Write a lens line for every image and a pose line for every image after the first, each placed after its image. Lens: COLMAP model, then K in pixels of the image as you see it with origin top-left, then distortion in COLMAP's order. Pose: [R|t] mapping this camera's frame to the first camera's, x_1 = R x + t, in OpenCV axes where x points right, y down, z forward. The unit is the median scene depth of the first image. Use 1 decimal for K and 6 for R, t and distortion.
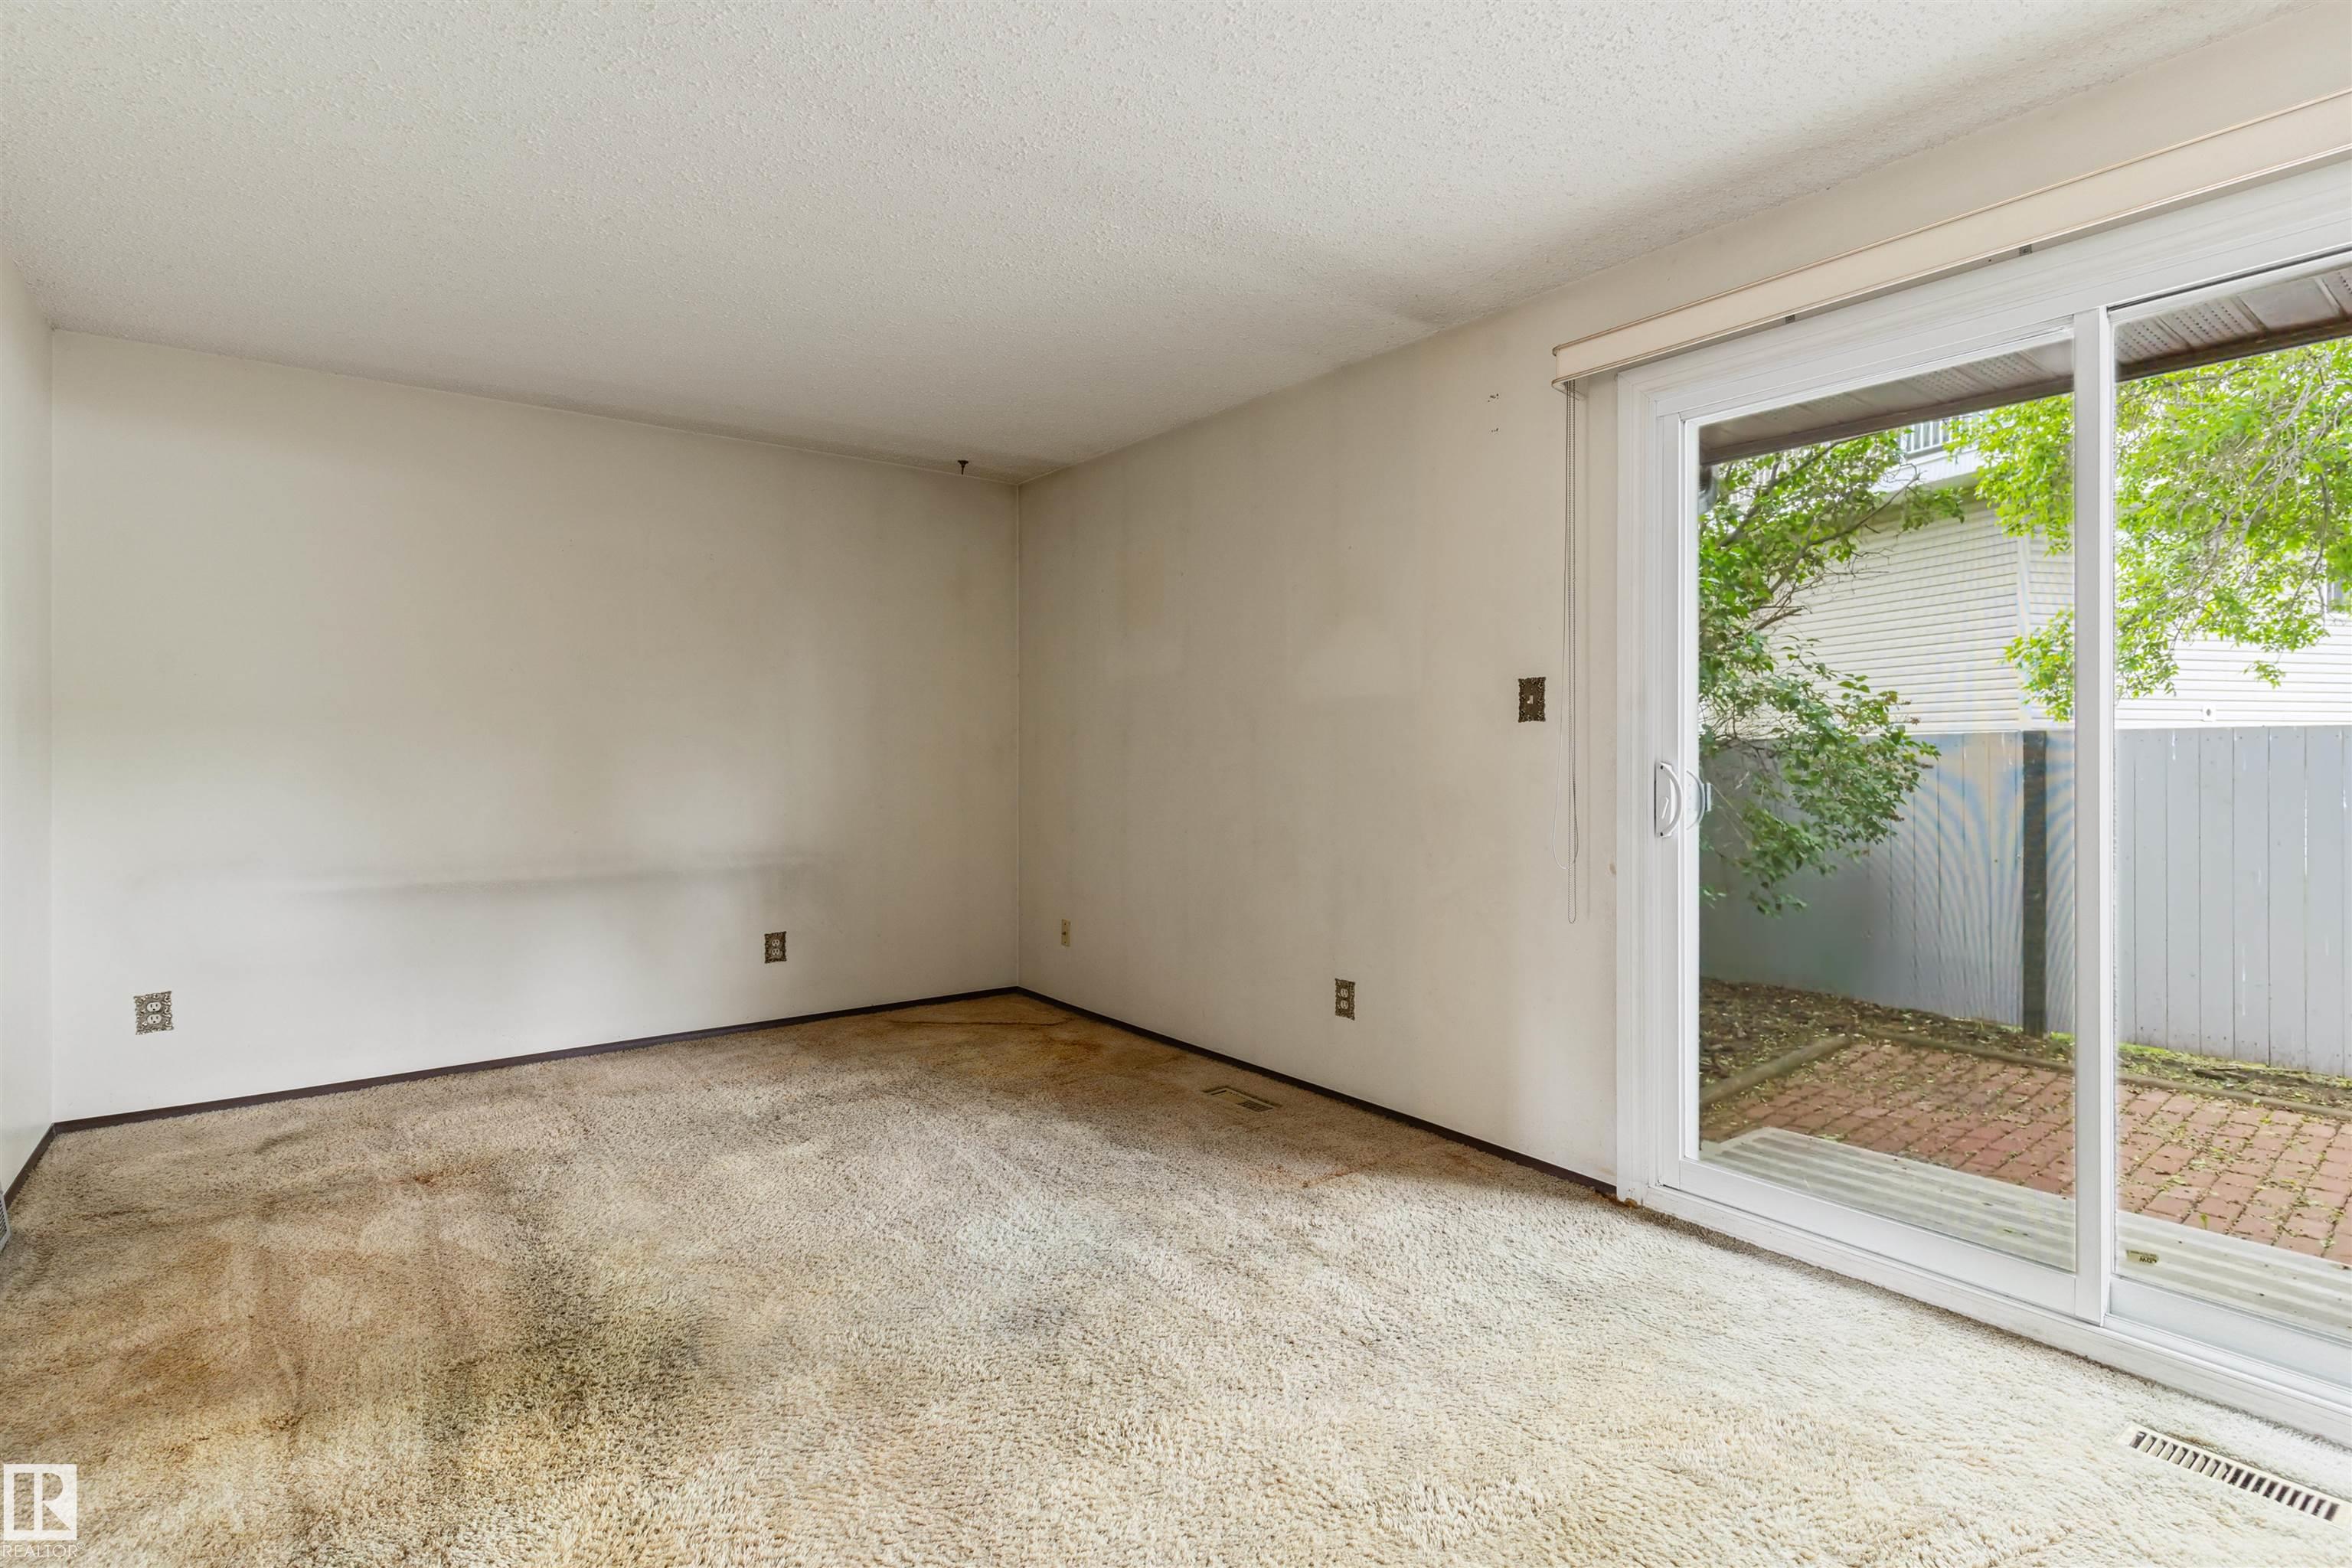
lens RADIAL K [[1138.7, 0, 1184.2], [0, 1138.7, 771.5], [0, 0, 1]] dist [0.004619, -0.002139]
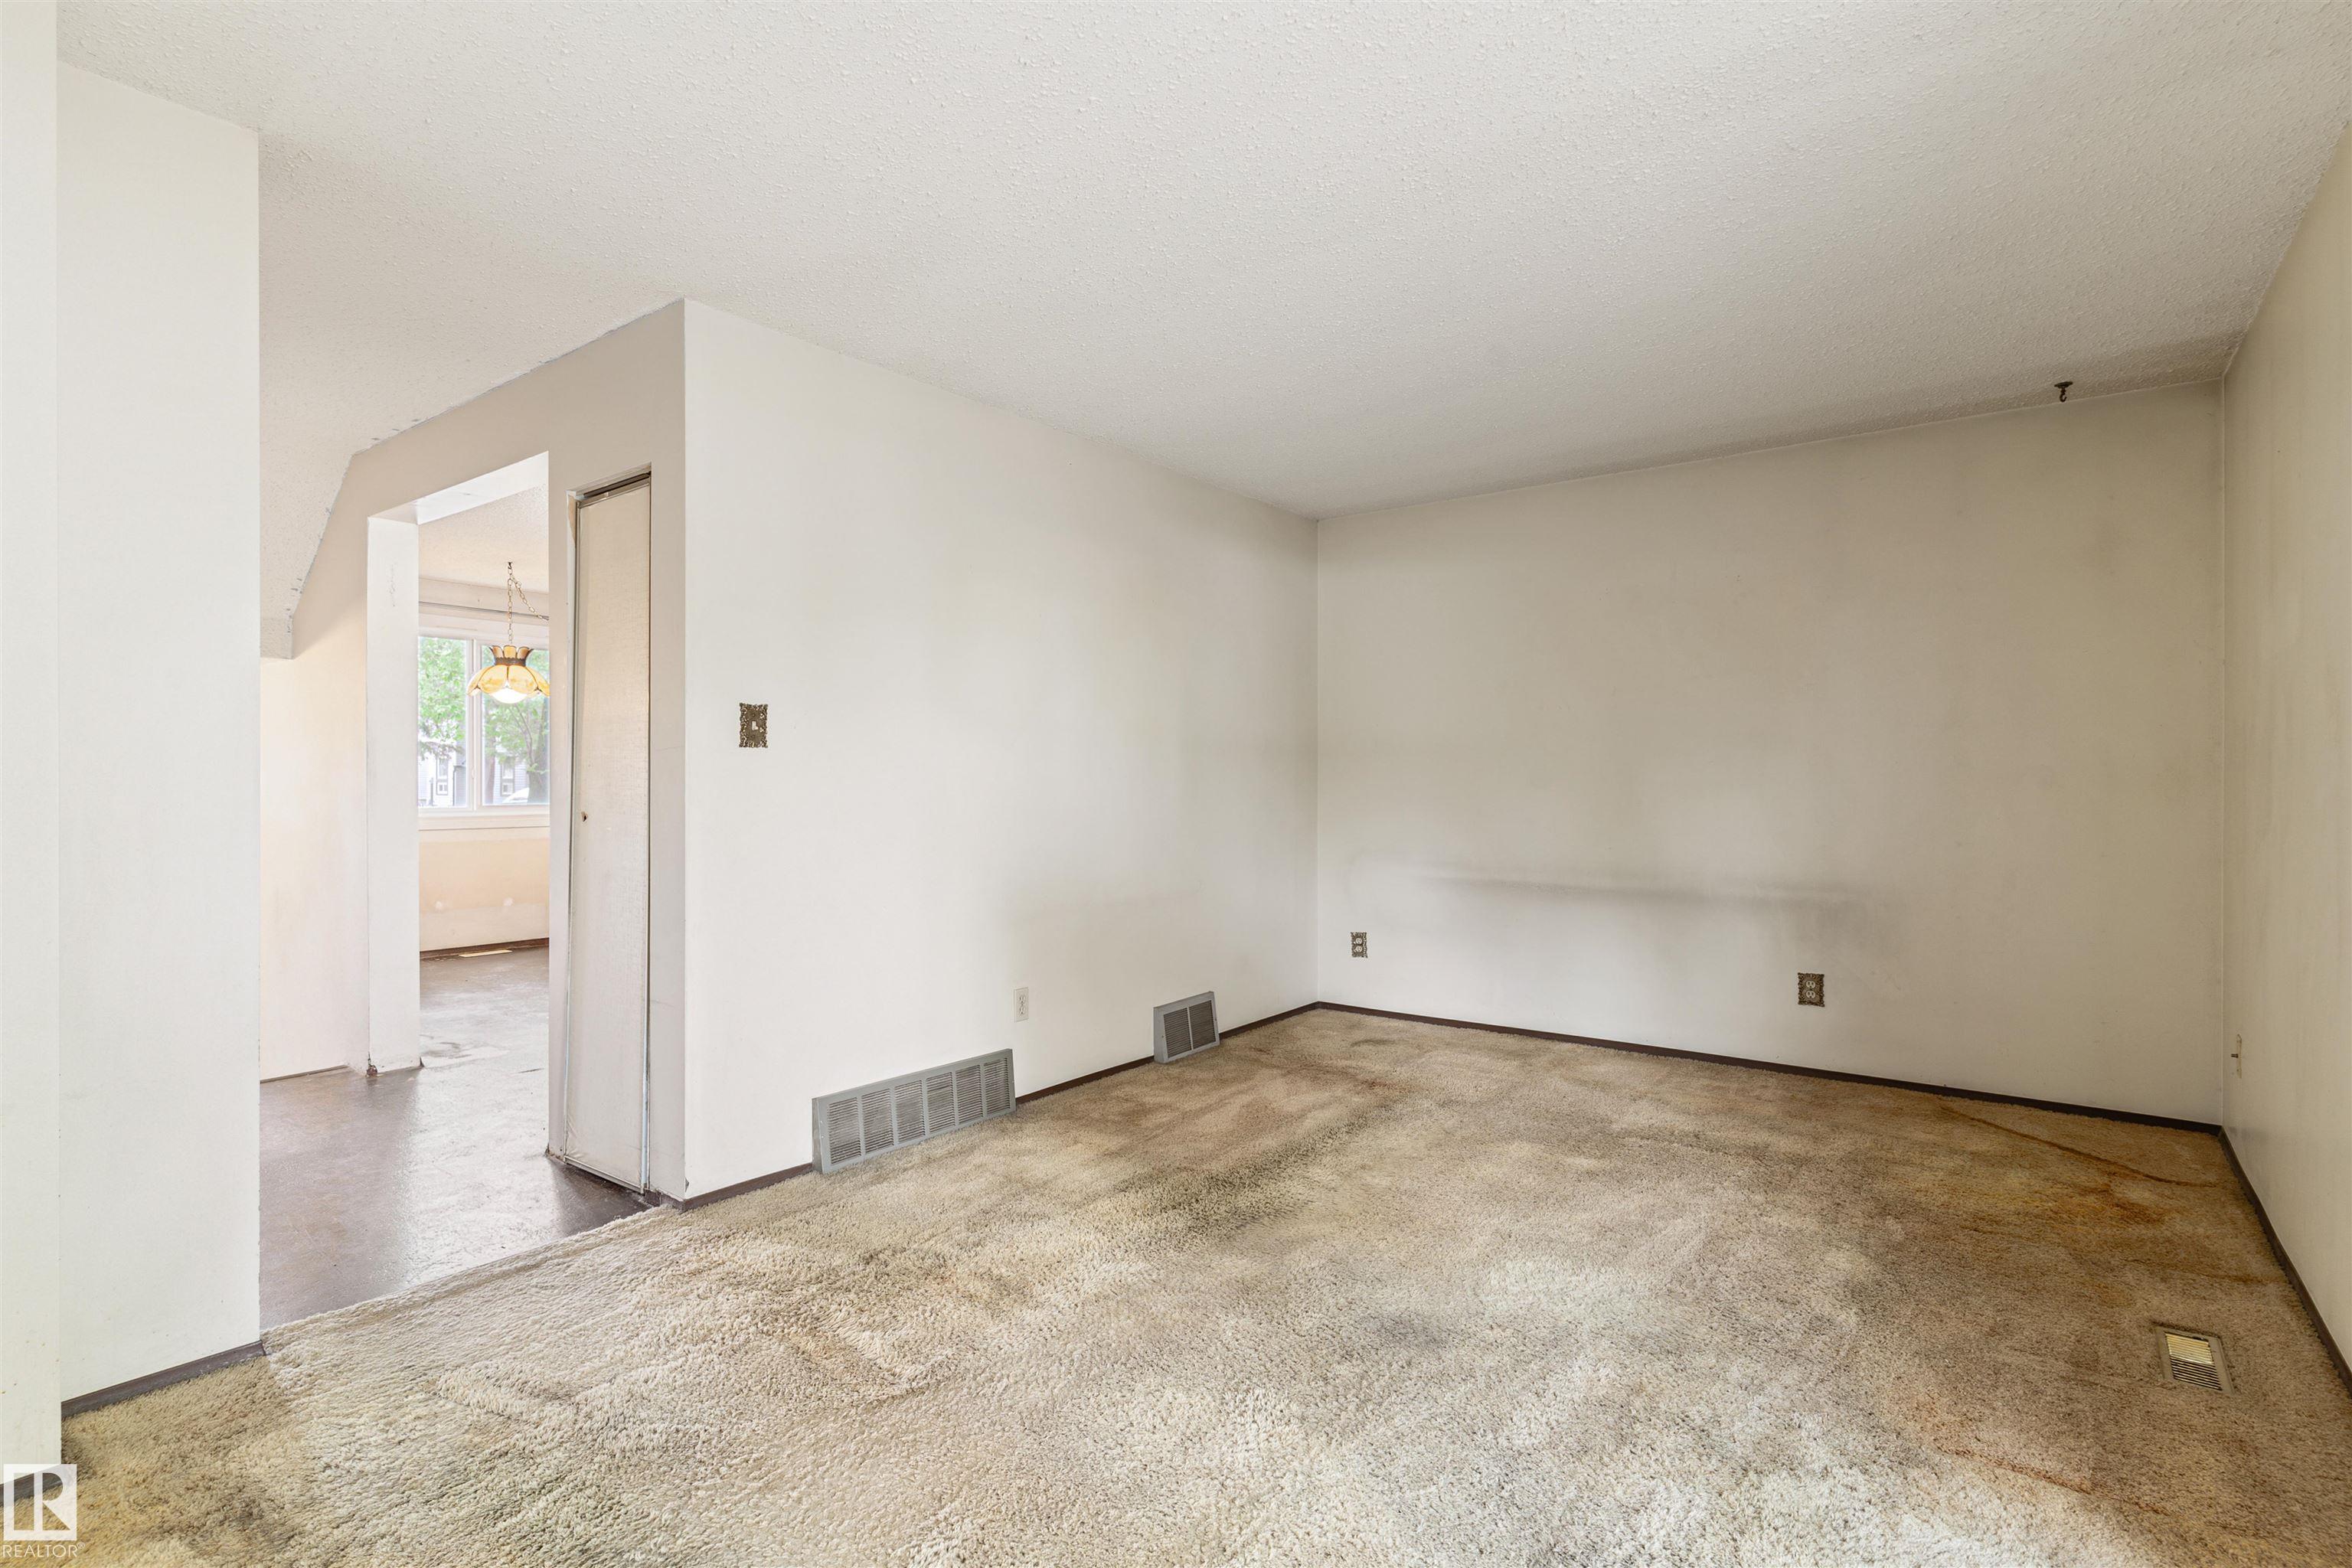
lens RADIAL K [[1138.7, 0, 1164.6], [0, 1138.7, 798.6], [0, 0, 1]] dist [0.004619, -0.002139]
pose [[0.253406, 0.016879, -0.967213, 0.588403], [-0.016863, 0.999773, 0.013030, -0.003471], [0.967213, 0.013008, 0.253633, 0.392143]]
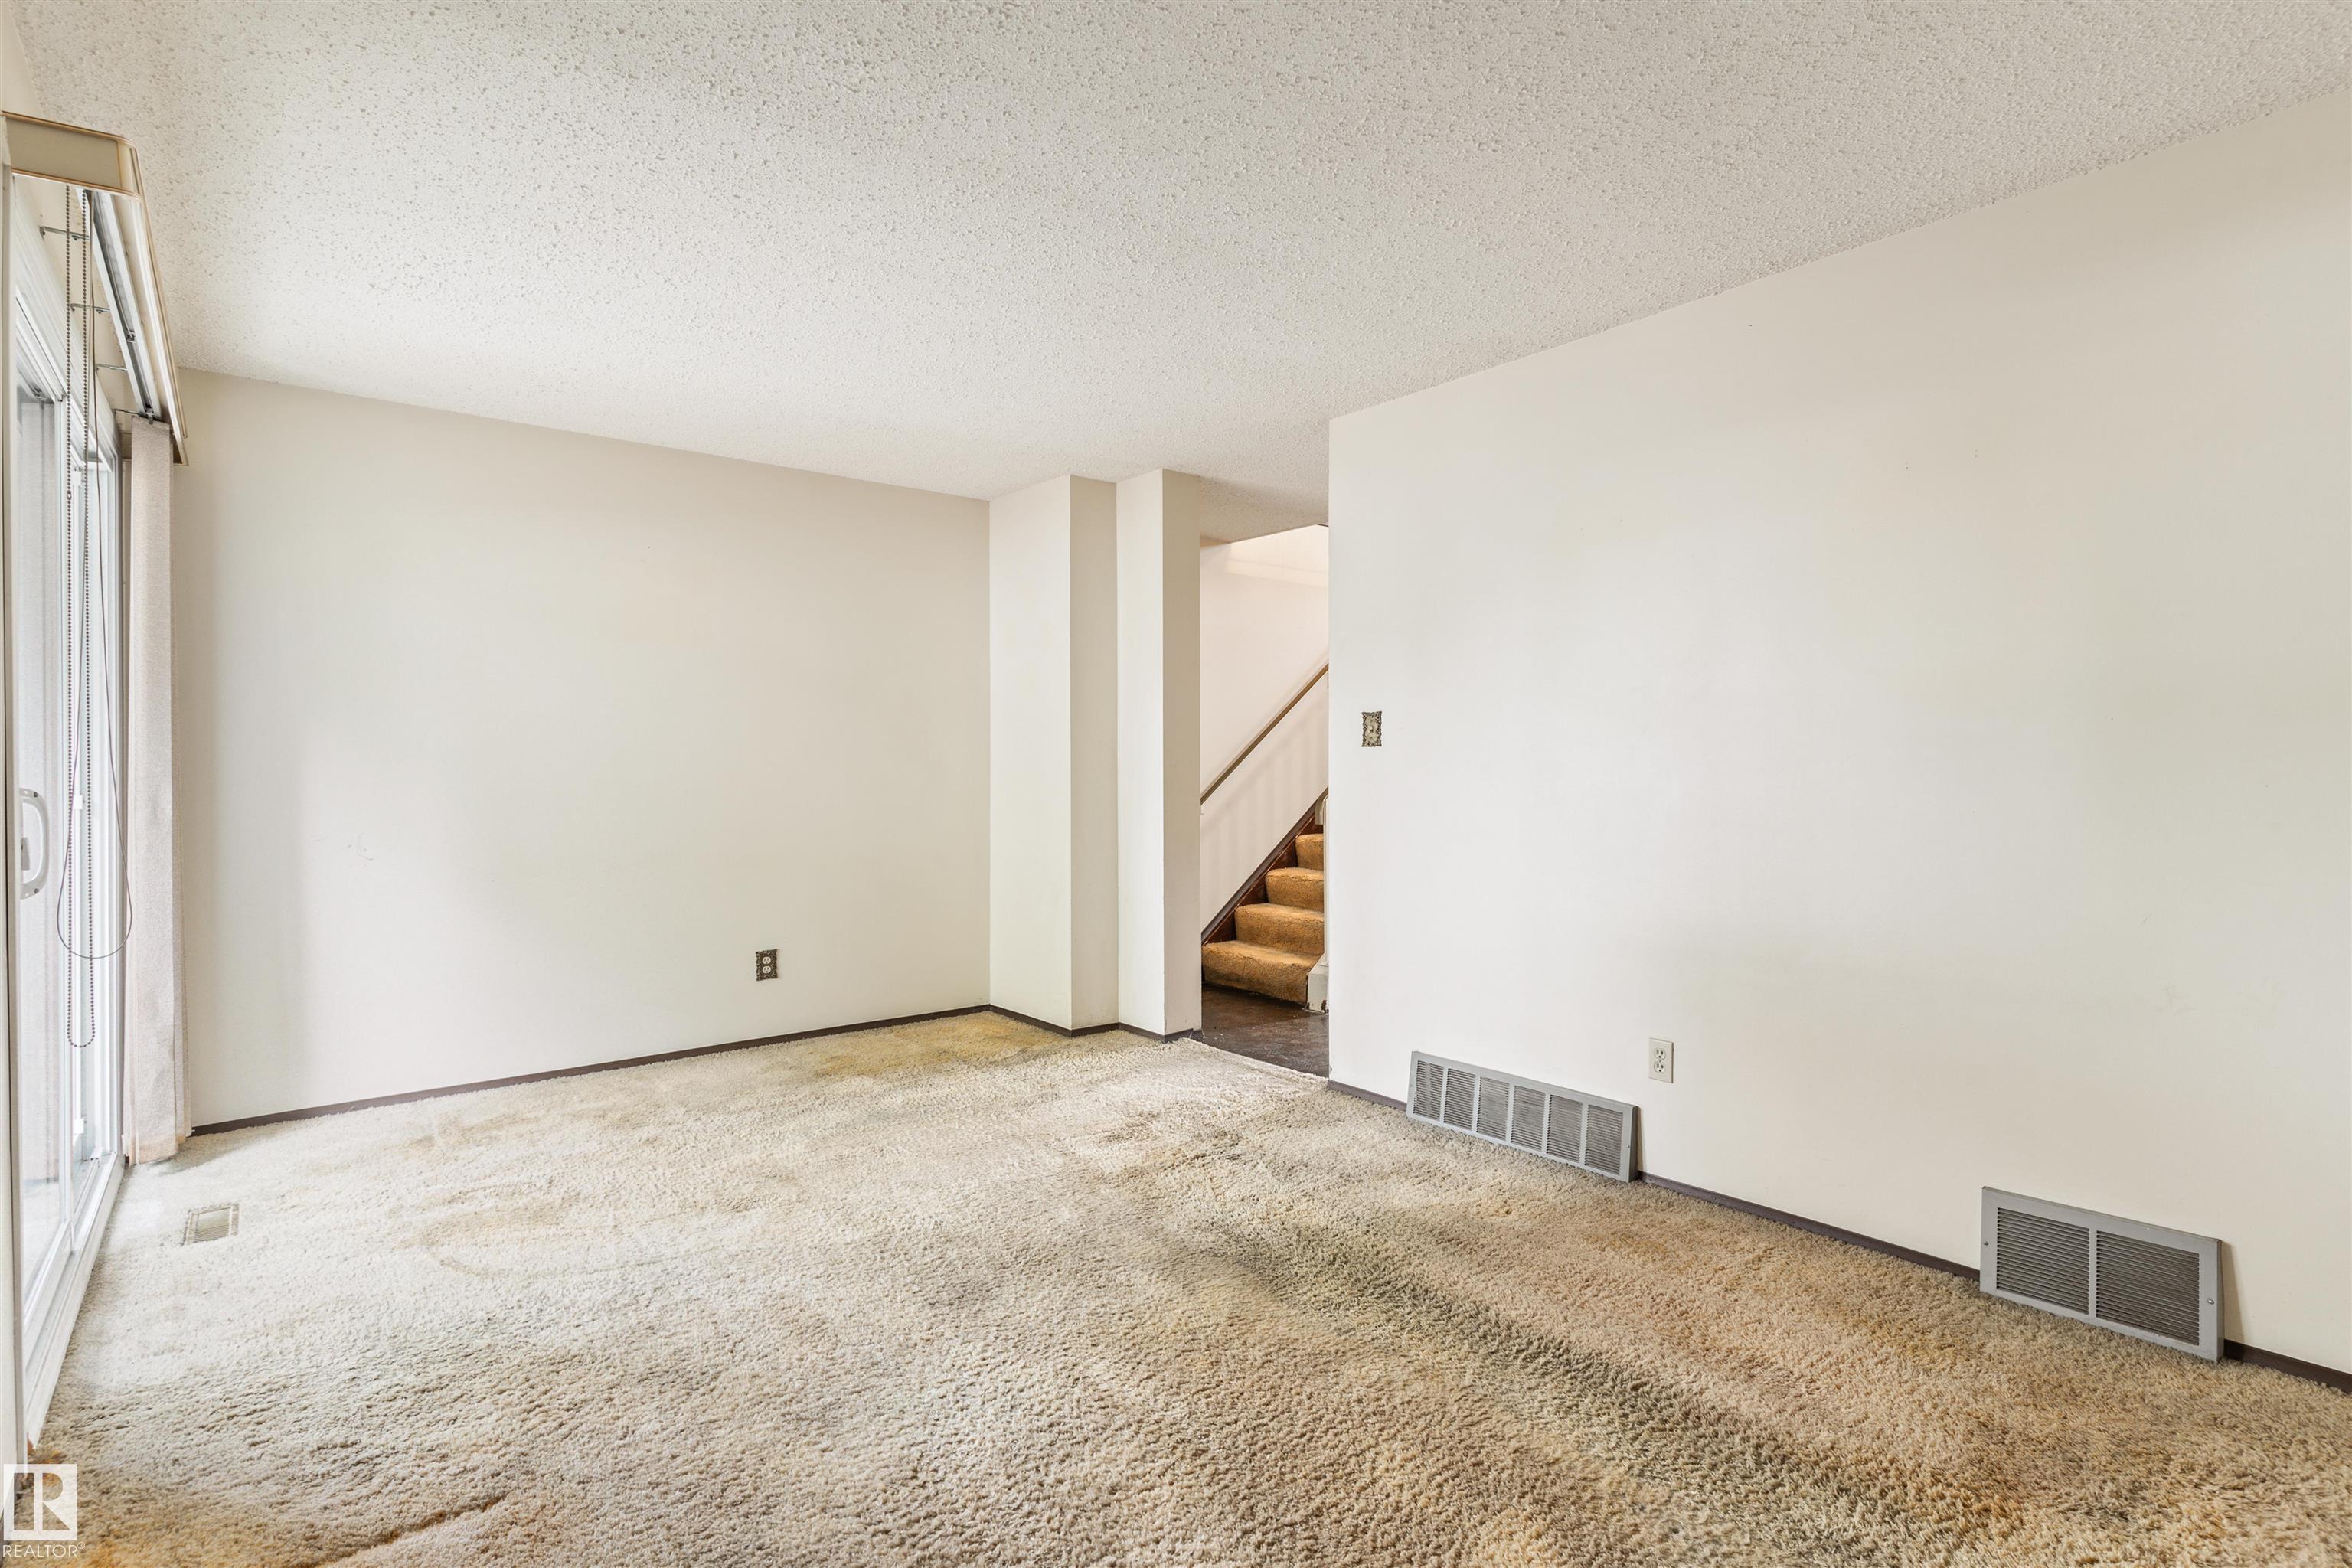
lens RADIAL K [[1138.7, 0, 1154.0], [0, 1138.7, 768.8], [0, 0, 1]] dist [0.004619, -0.002139]
pose [[-0.999933, -0.000594, -0.011583, -0.218903], [-0.000850, 0.999755, 0.022129, -0.032304], [0.011567, 0.022138, -0.999688, 1.550752]]
